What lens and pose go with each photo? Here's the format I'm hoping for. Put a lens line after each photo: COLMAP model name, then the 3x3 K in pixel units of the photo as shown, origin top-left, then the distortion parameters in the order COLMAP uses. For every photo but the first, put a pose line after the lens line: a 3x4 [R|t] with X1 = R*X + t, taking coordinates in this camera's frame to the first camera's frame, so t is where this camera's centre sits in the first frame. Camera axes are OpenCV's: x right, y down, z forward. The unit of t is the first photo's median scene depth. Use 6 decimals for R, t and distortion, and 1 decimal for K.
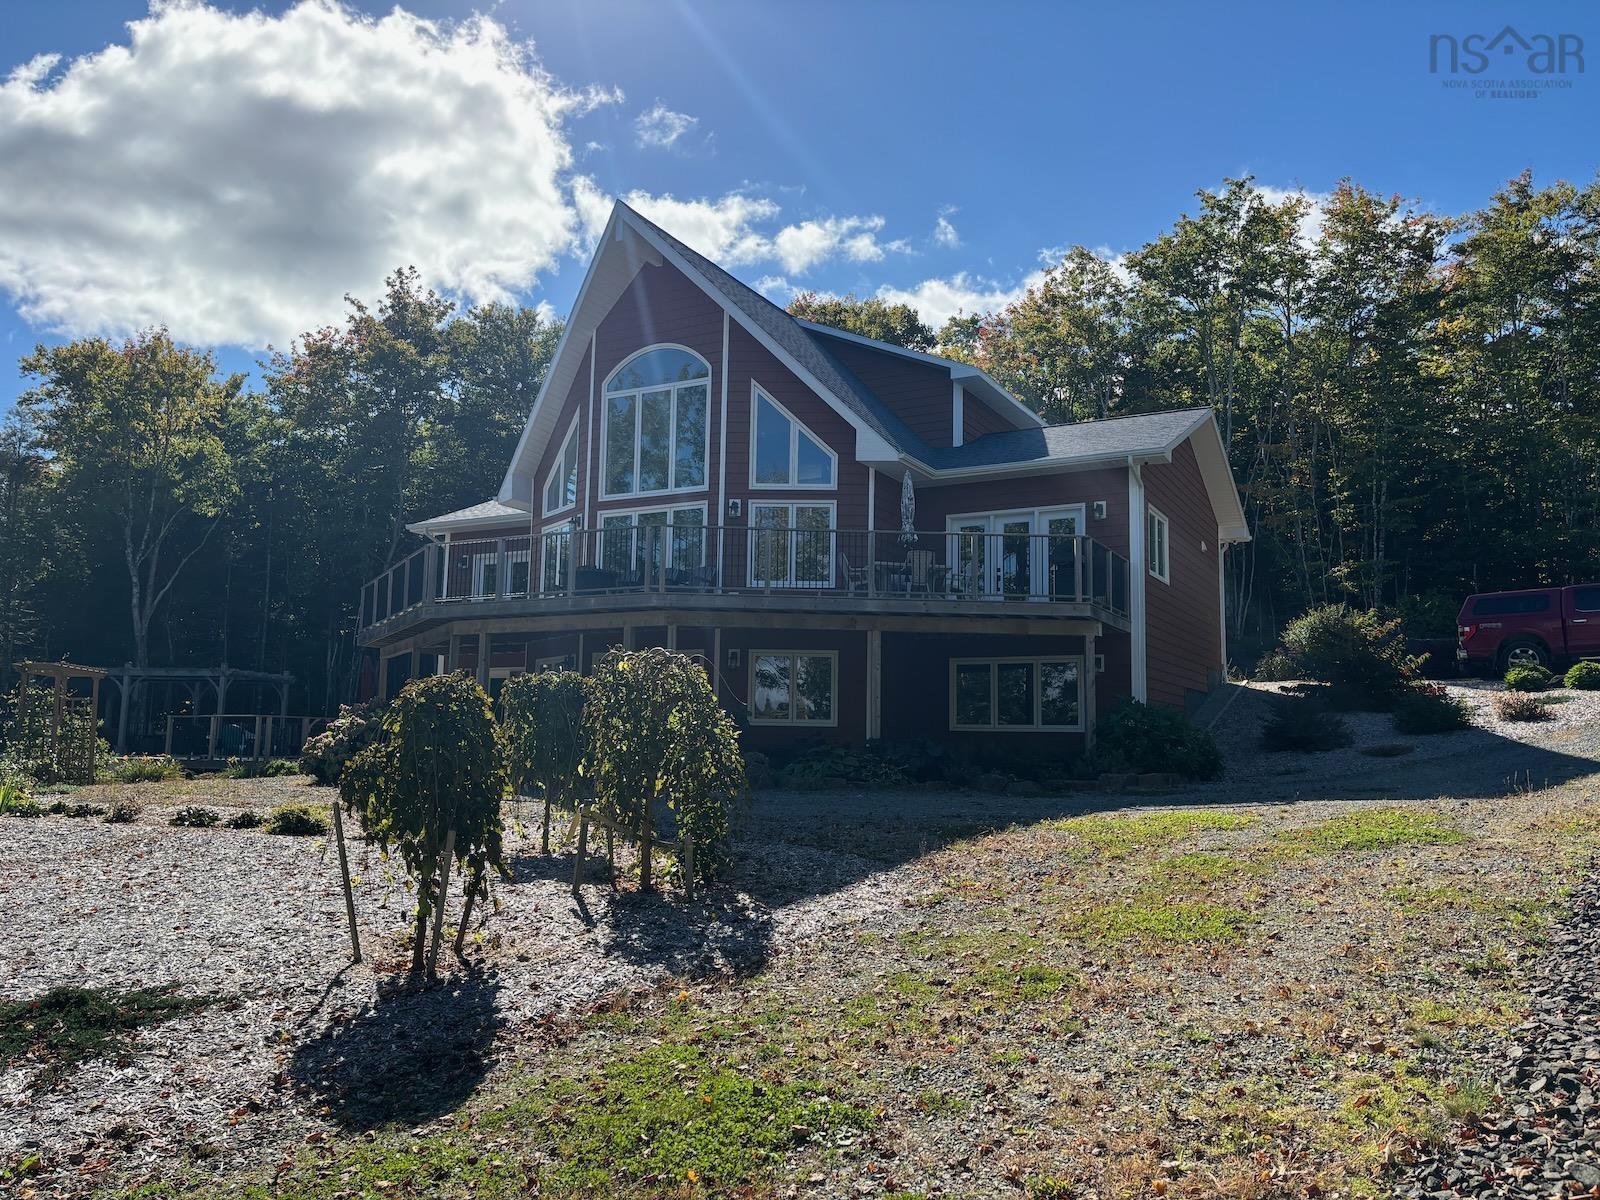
lens RADIAL K [[1207.8, 0, 802.4], [0, 1207.8, 609.9], [0, 0, 1]] dist [0.044280, -0.010403]
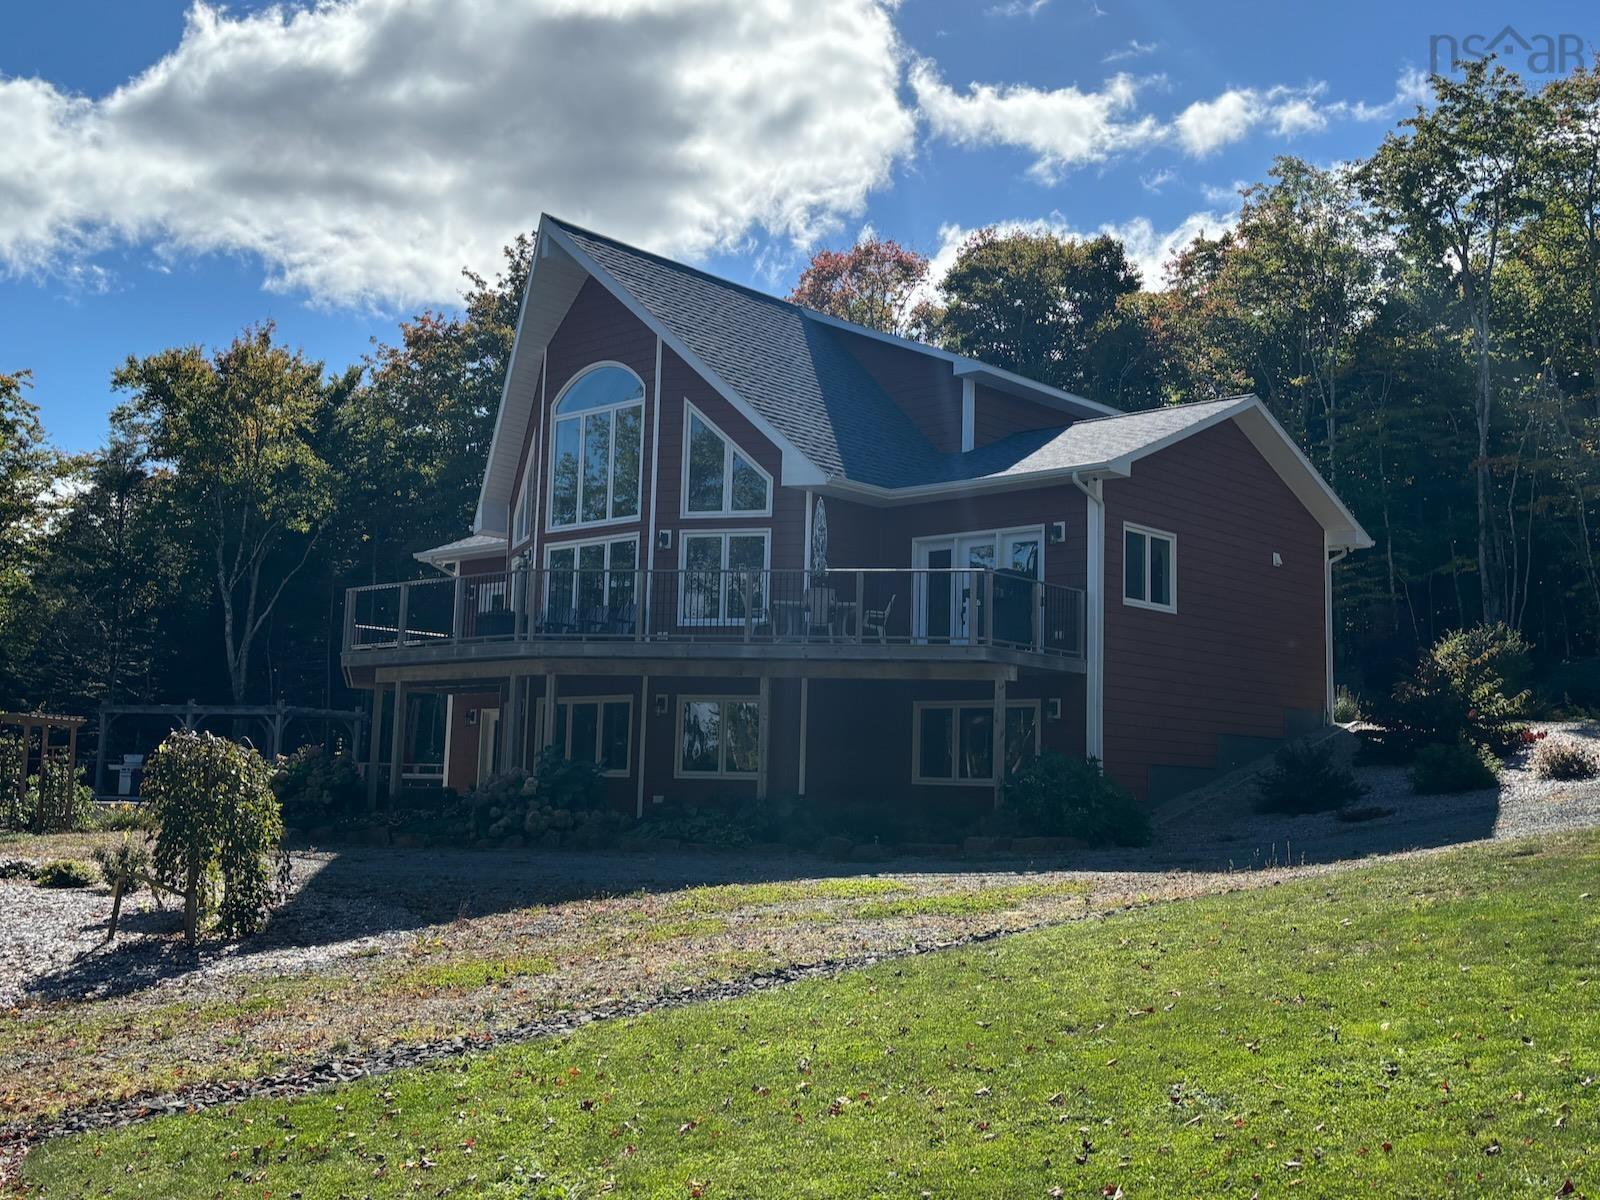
lens RADIAL K [[1589.0, 0, 798.8], [0, 1589.0, 590.5], [0, 0, 1]] dist [0.064051, 0.000000]
pose [[0.973047, -0.020735, -0.229674, 0.298634], [0.018455, 0.999757, -0.012069, -0.027613], [0.229868, 0.007505, 0.973193, -0.139993]]
